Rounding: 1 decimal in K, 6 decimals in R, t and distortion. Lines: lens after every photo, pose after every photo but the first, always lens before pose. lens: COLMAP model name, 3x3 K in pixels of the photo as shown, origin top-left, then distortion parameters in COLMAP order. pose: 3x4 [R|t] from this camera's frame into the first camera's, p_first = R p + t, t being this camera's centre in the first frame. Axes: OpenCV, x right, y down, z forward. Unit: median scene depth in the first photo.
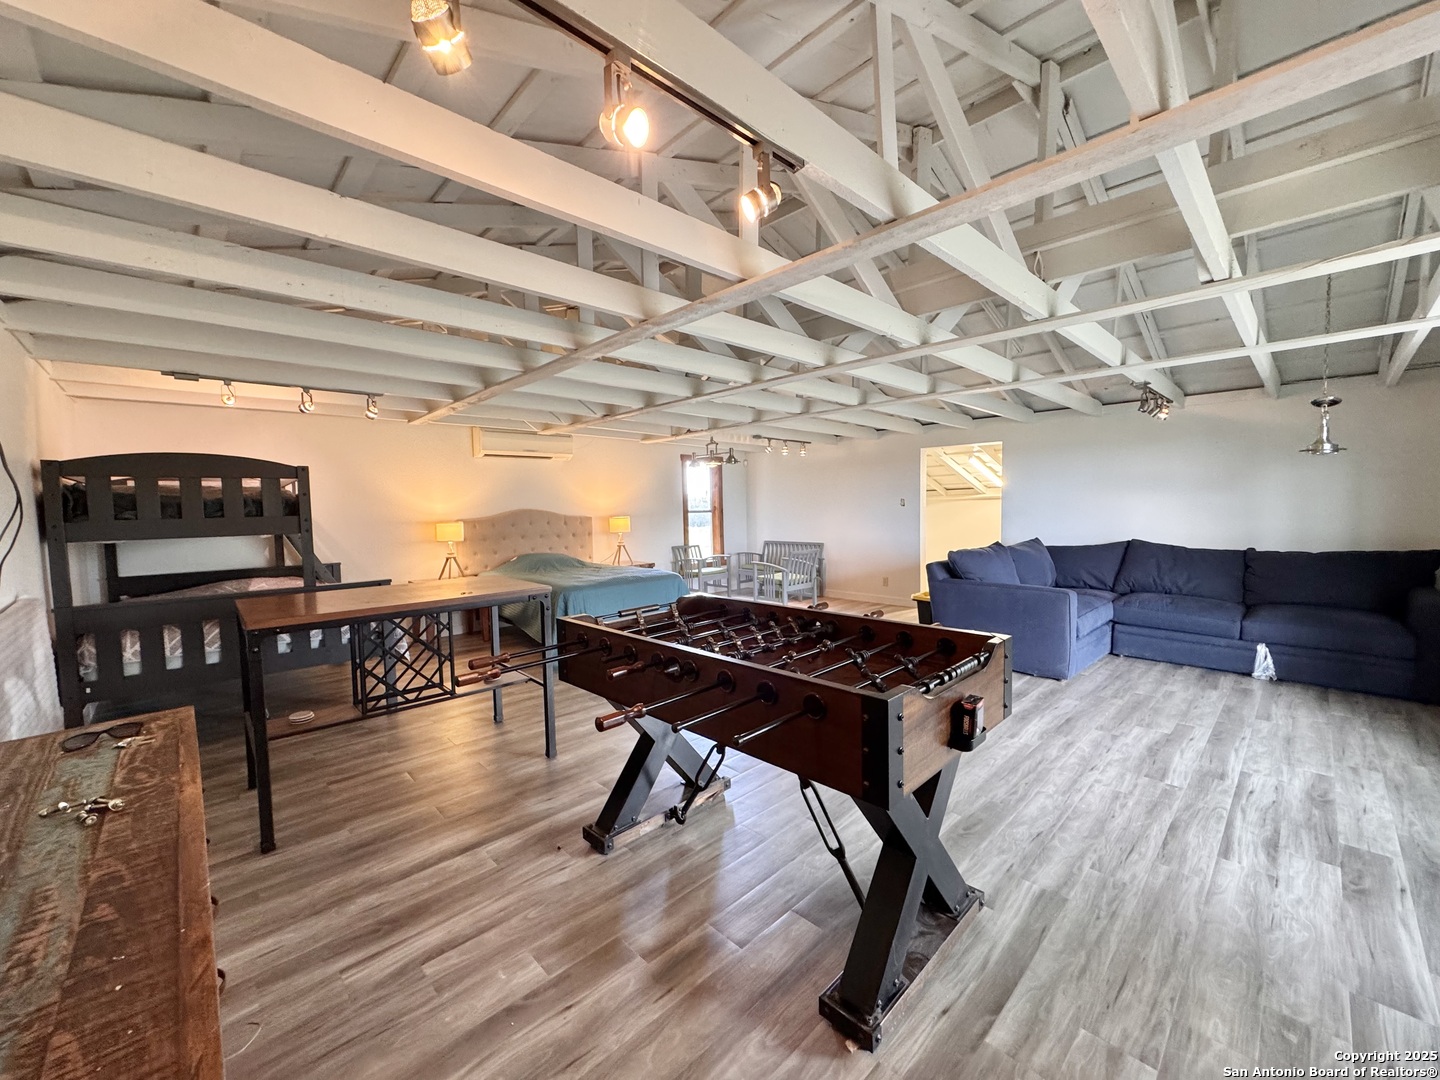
lens RADIAL K [[571.4, 0, 717.2], [0, 571.4, 539.3], [0, 0, 1]] dist [-0.000522, 0.000375]
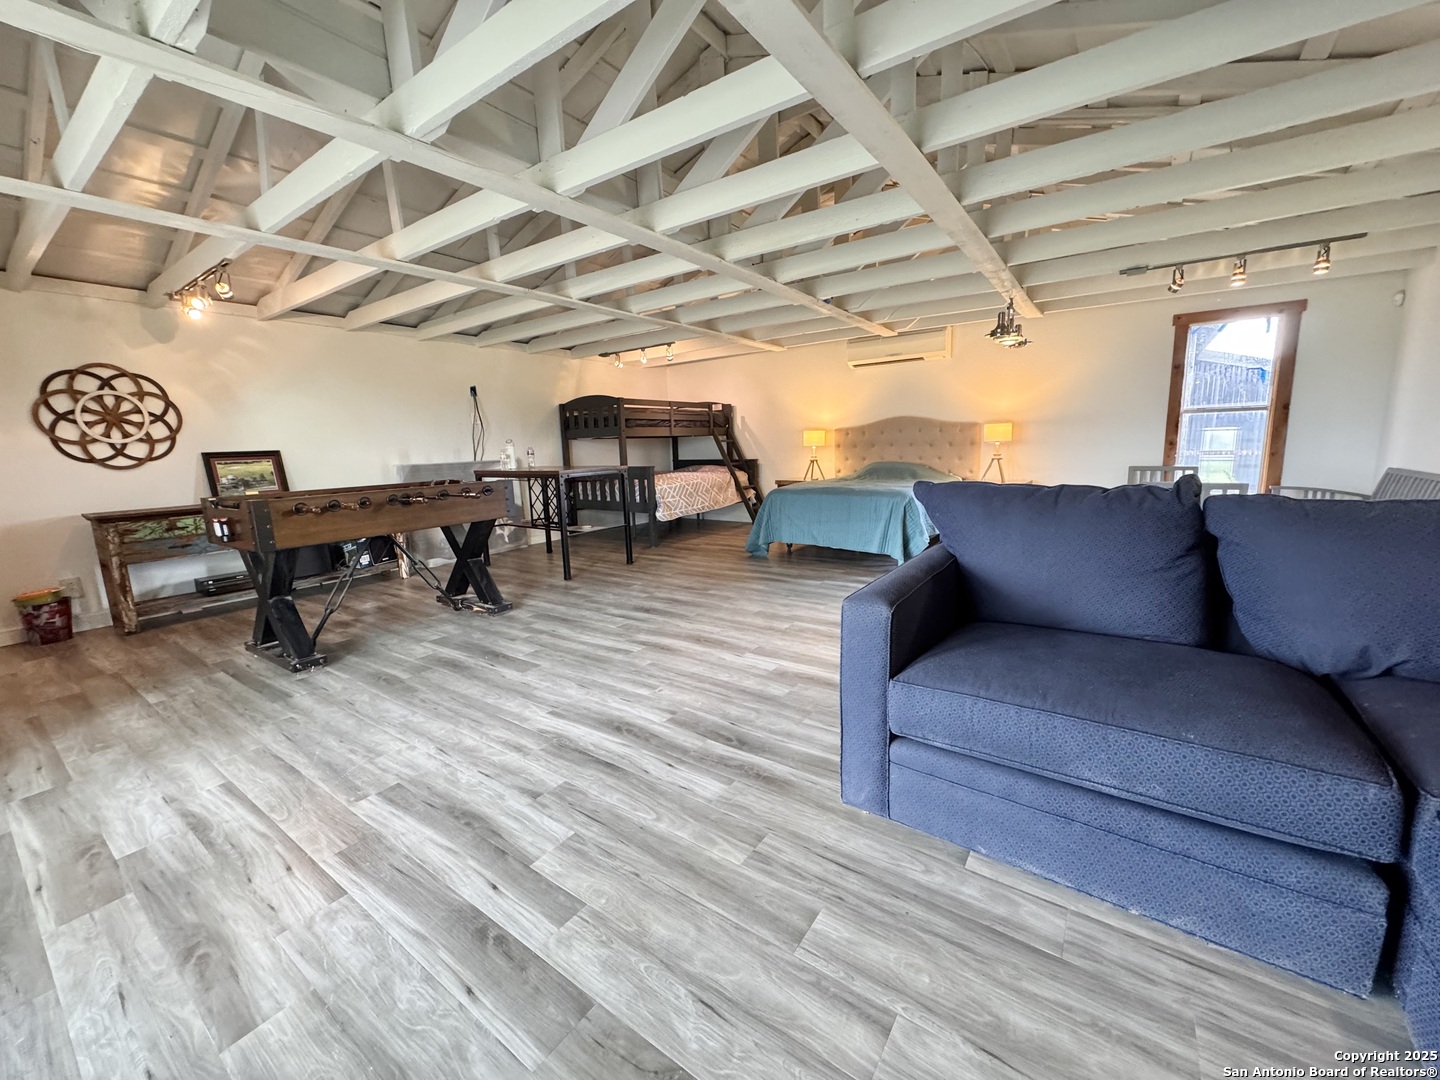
lens RADIAL K [[571.4, 0, 721.1], [0, 571.4, 546.9], [0, 0, 1]] dist [-0.000522, 0.000375]
pose [[0.190035, 0.188158, -0.963578, 1.459654], [-0.027349, 0.982097, 0.186380, -0.017087], [0.981396, -0.009066, 0.191779, 1.265580]]
